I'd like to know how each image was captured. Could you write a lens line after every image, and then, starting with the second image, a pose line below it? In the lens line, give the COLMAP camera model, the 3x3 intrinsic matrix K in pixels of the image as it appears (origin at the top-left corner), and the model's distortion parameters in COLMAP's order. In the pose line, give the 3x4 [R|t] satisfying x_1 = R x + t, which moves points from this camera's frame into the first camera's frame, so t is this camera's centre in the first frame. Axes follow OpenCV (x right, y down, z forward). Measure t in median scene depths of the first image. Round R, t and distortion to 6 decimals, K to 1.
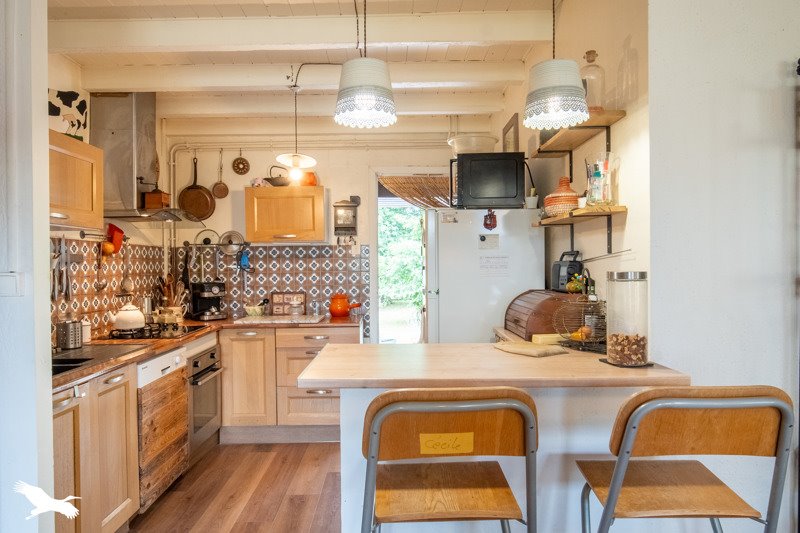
lens RADIAL K [[626.4, 0, 400.0], [0, 626.4, 266.5], [0, 0, 1]] dist [0.001845, 0.000589]
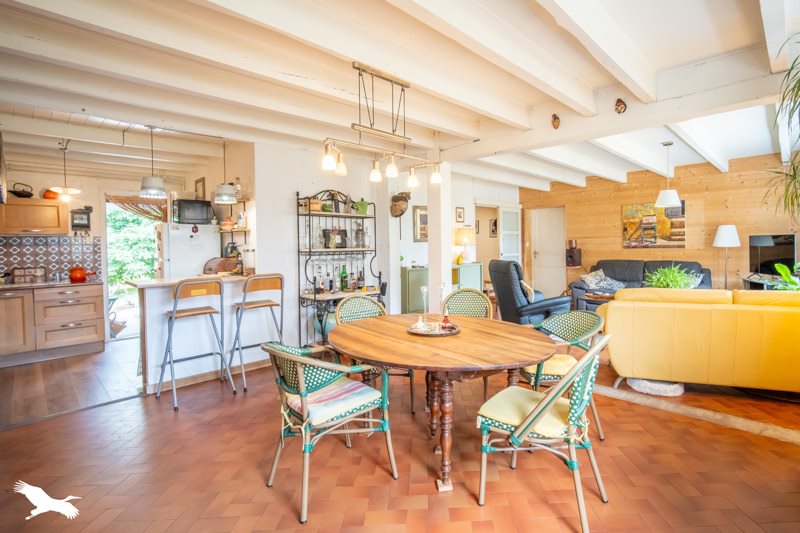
lens RADIAL K [[344.9, 0, 398.9], [0, 344.9, 253.5], [0, 0, 1]] dist [0.000271, 0.000025]
pose [[0.754153, -0.018824, 0.656429, -0.132959], [0.009476, 0.999797, 0.017784, 0.002796], [-0.656631, -0.007192, 0.754178, -0.491959]]
